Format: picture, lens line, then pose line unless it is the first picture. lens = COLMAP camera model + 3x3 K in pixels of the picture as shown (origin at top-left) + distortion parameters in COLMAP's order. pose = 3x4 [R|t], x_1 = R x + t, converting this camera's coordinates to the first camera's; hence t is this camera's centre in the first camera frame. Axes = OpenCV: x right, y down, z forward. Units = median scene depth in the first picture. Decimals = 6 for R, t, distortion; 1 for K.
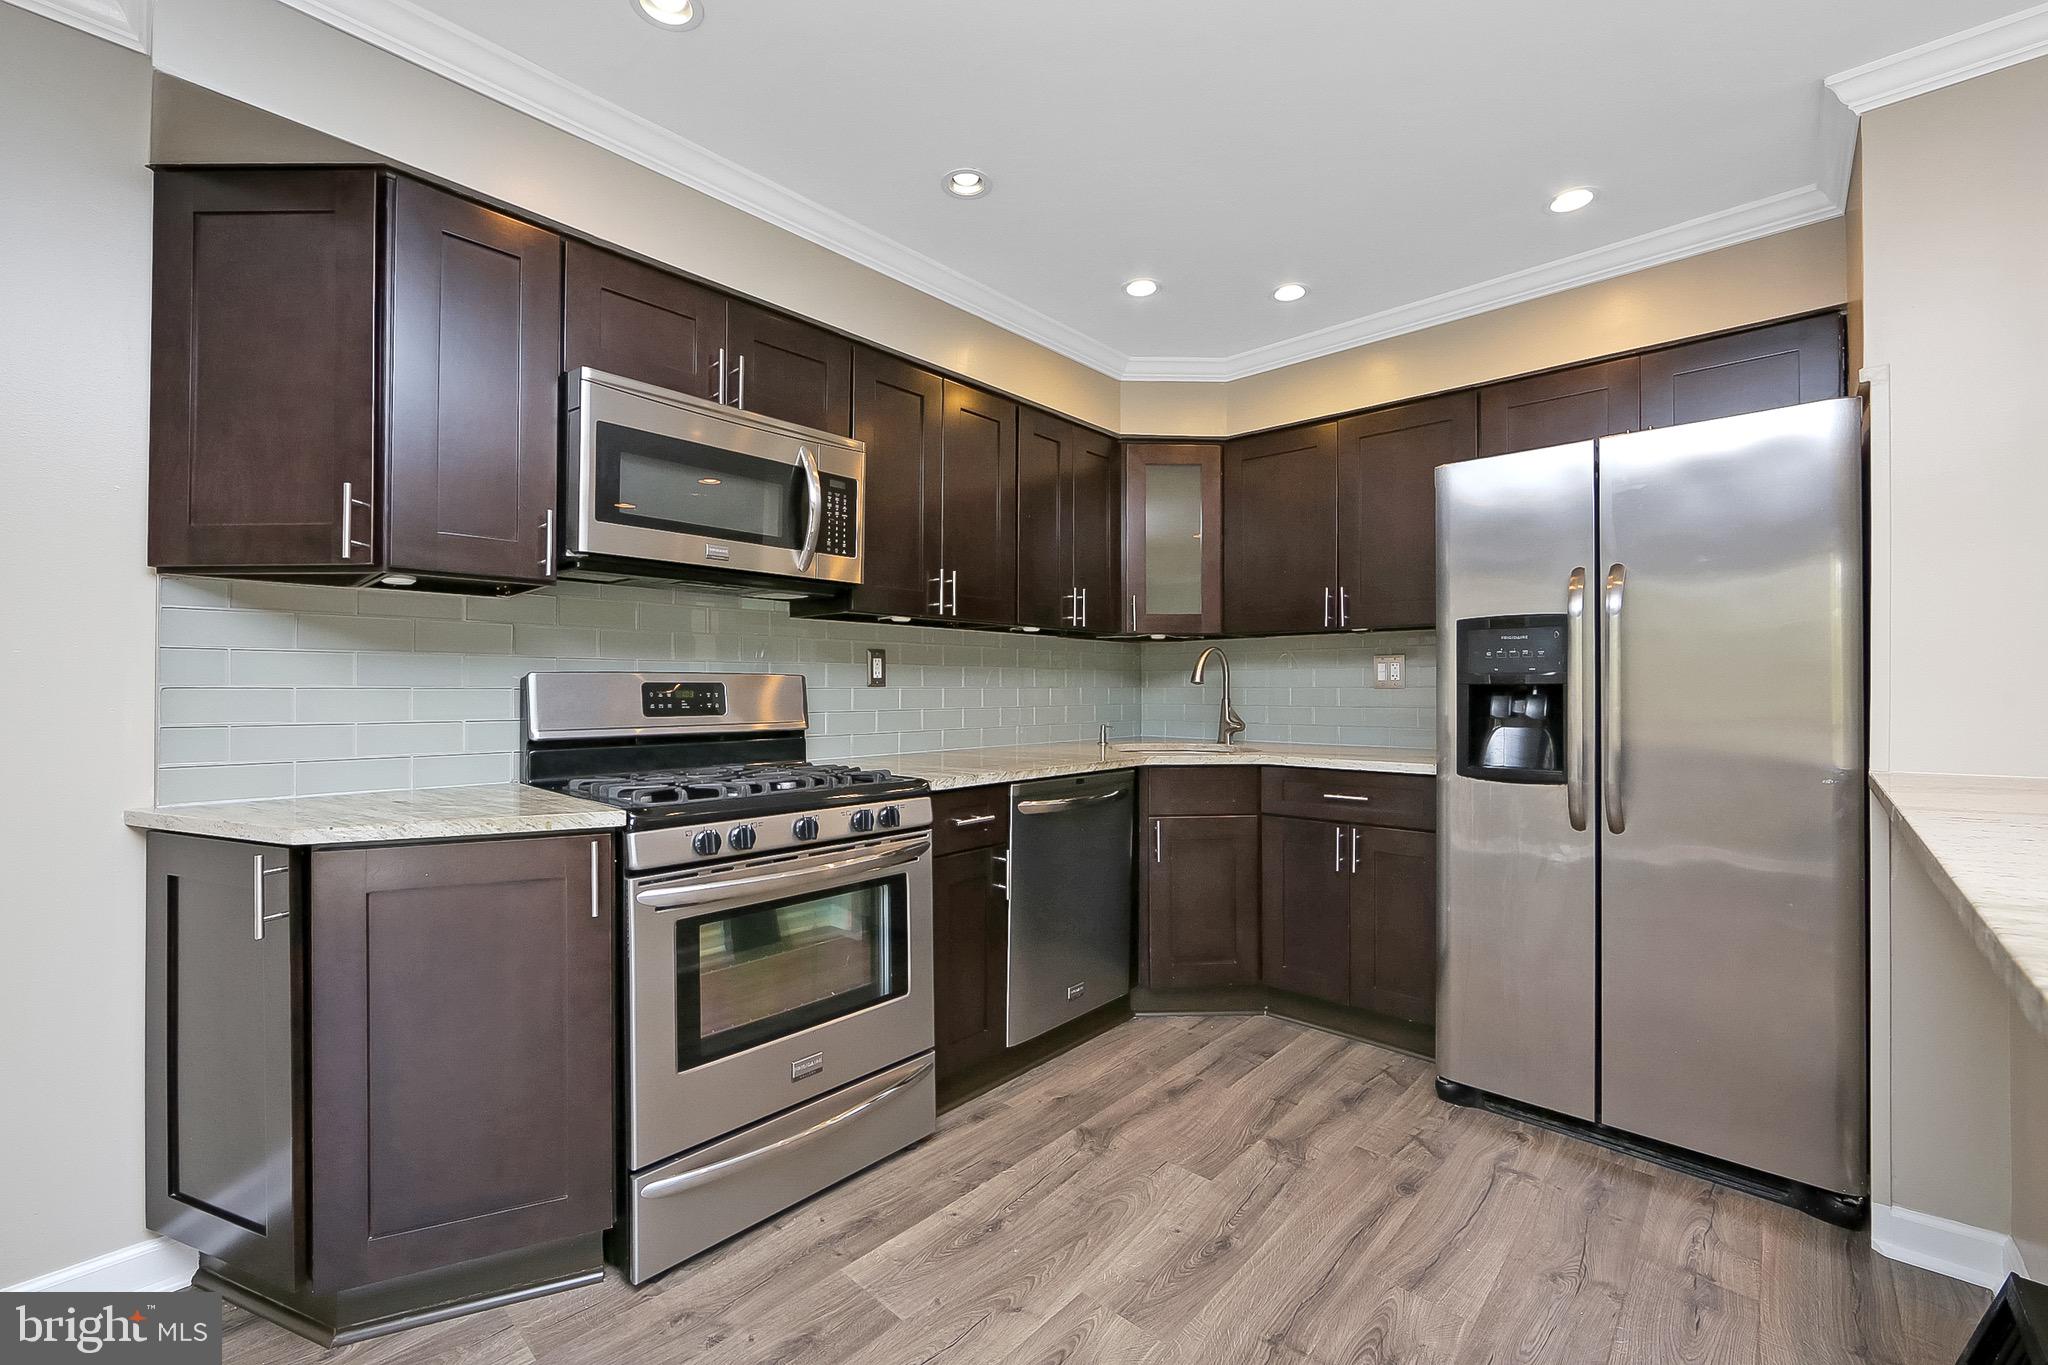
lens RADIAL K [[847.1, 0, 1017.1], [0, 847.1, 687.5], [0, 0, 1]] dist [0.000681, 0.000074]
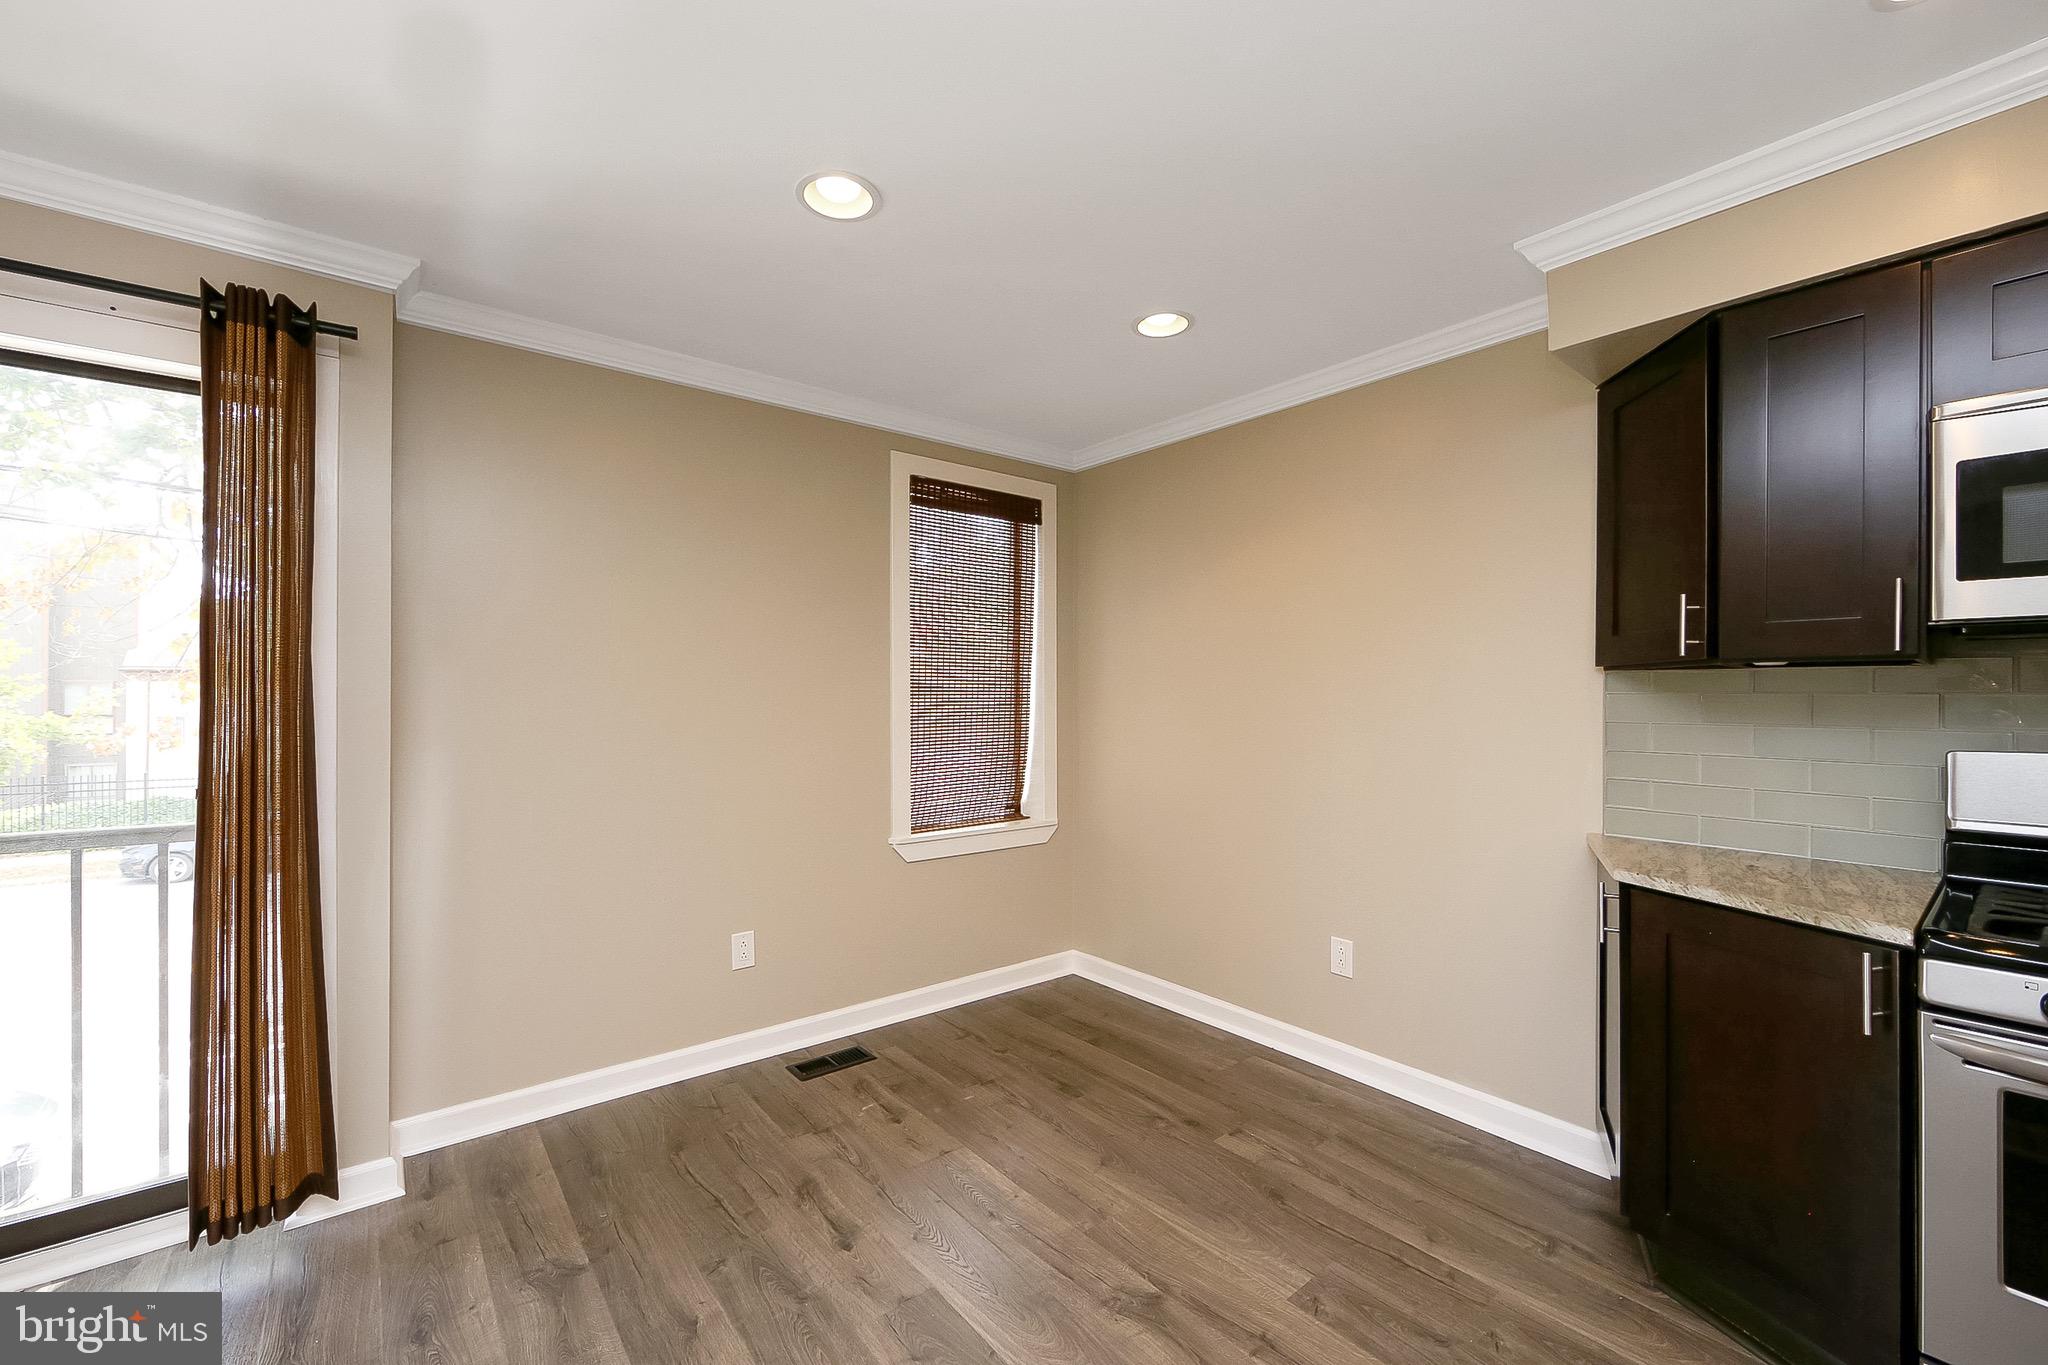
lens RADIAL K [[814.2, 0, 1001.0], [0, 814.2, 692.4], [0, 0, 1]] dist [0.000737, 0.000251]
pose [[-0.158266, -0.001379, -0.987395, 0.369754], [0.001597, 0.999997, -0.001652, -0.070811], [0.987395, -0.001839, -0.158264, 0.155277]]
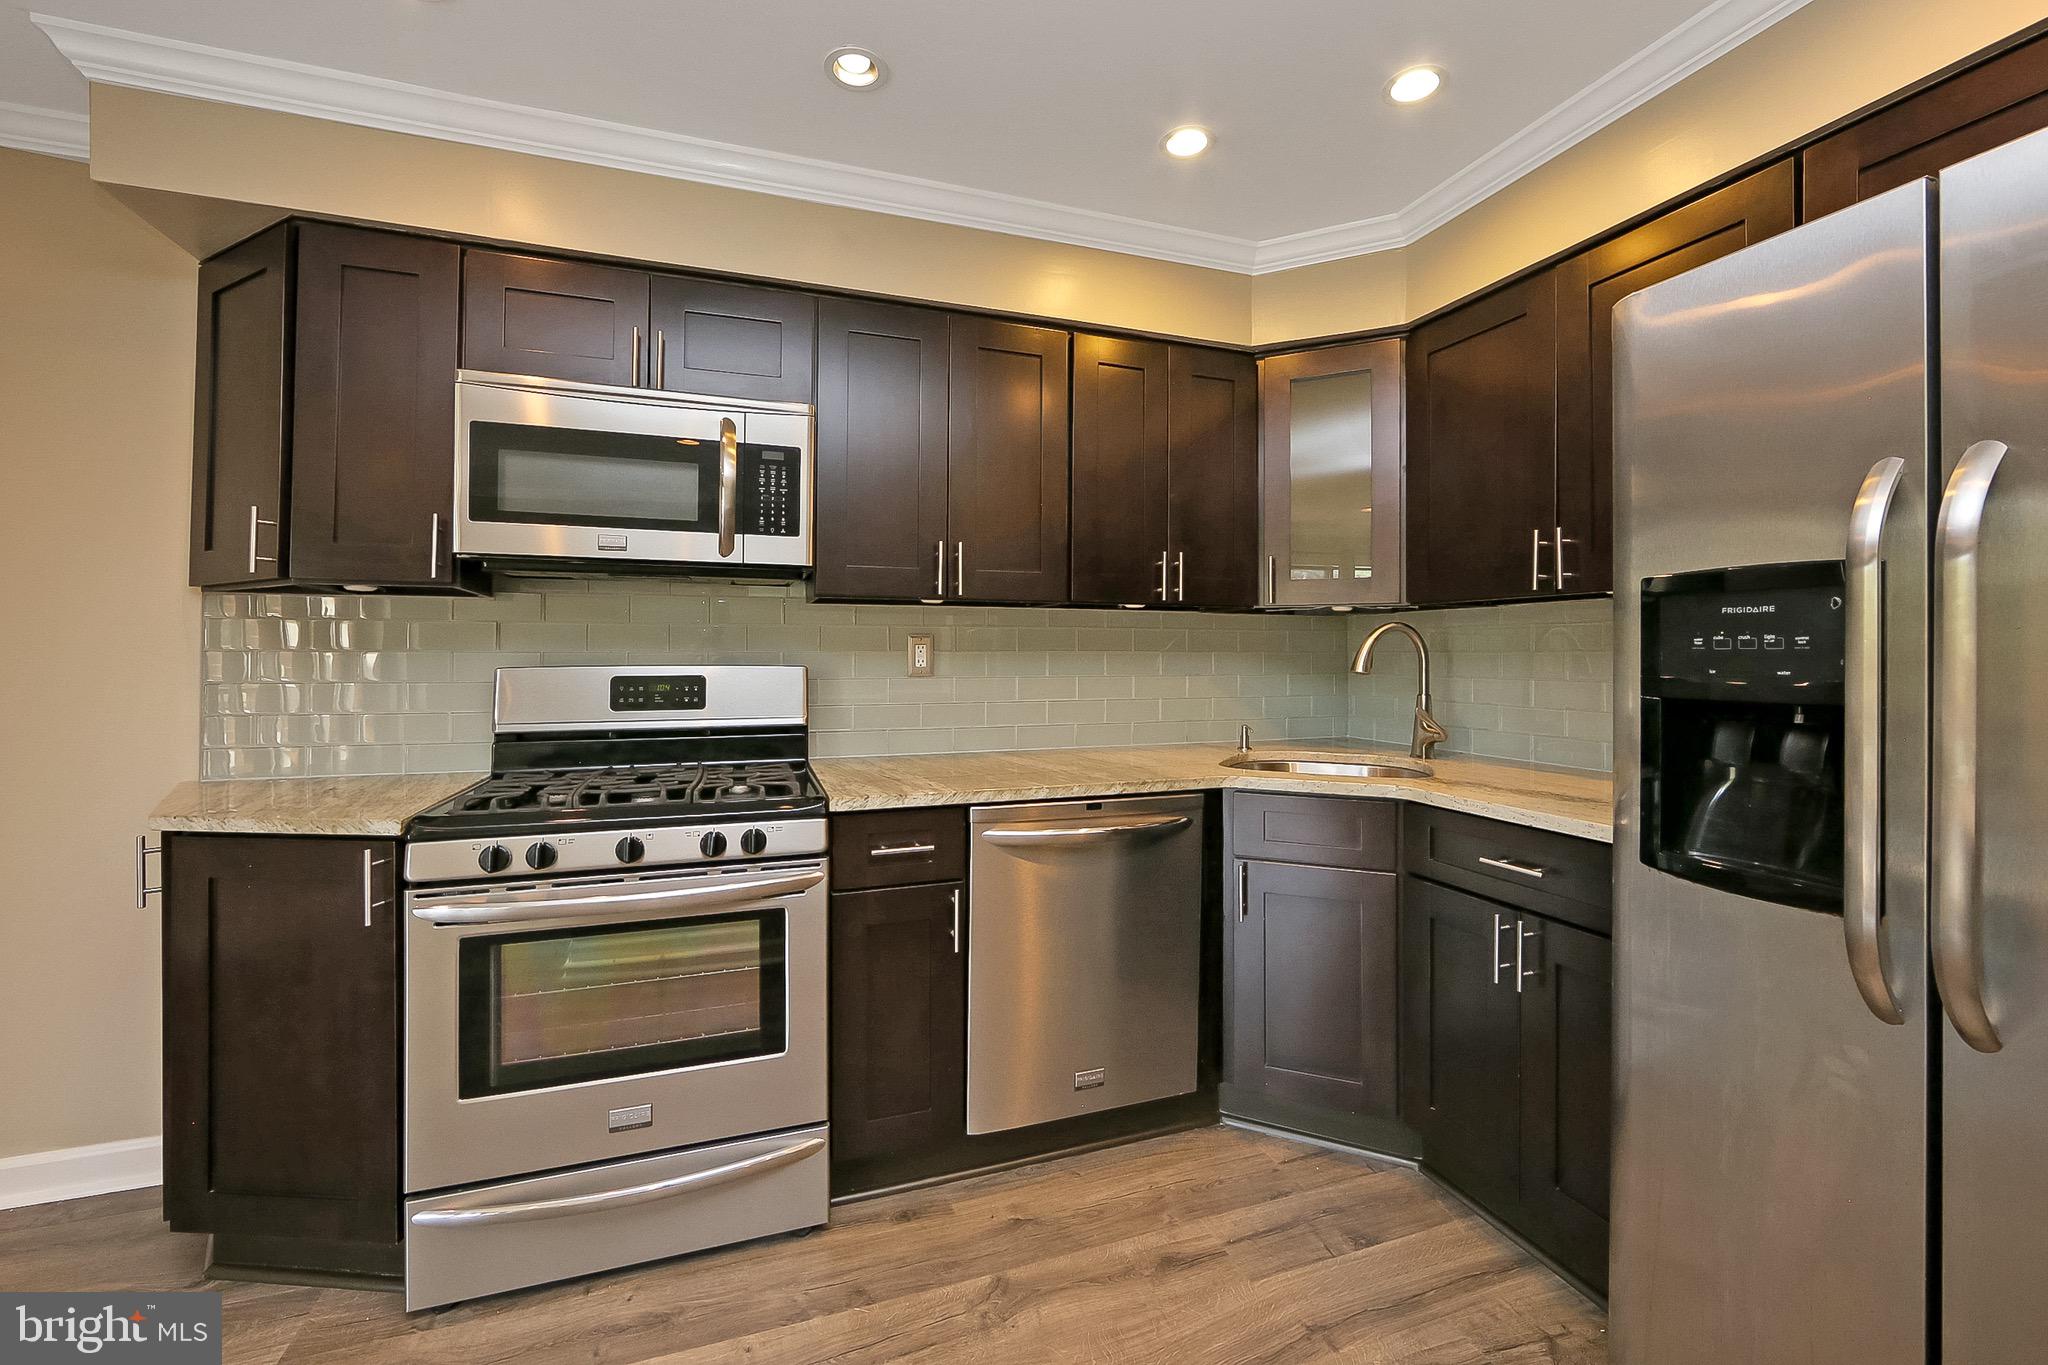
lens RADIAL K [[838.5, 0, 1028.1], [0, 838.5, 653.1], [0, 0, 1]] dist [-0.001055, -0.000290]
pose [[0.881248, 0.000029, -0.472654, 0.454265], [-0.000529, 0.999999, -0.000924, -0.032573], [0.472654, 0.001064, 0.881248, 0.361109]]
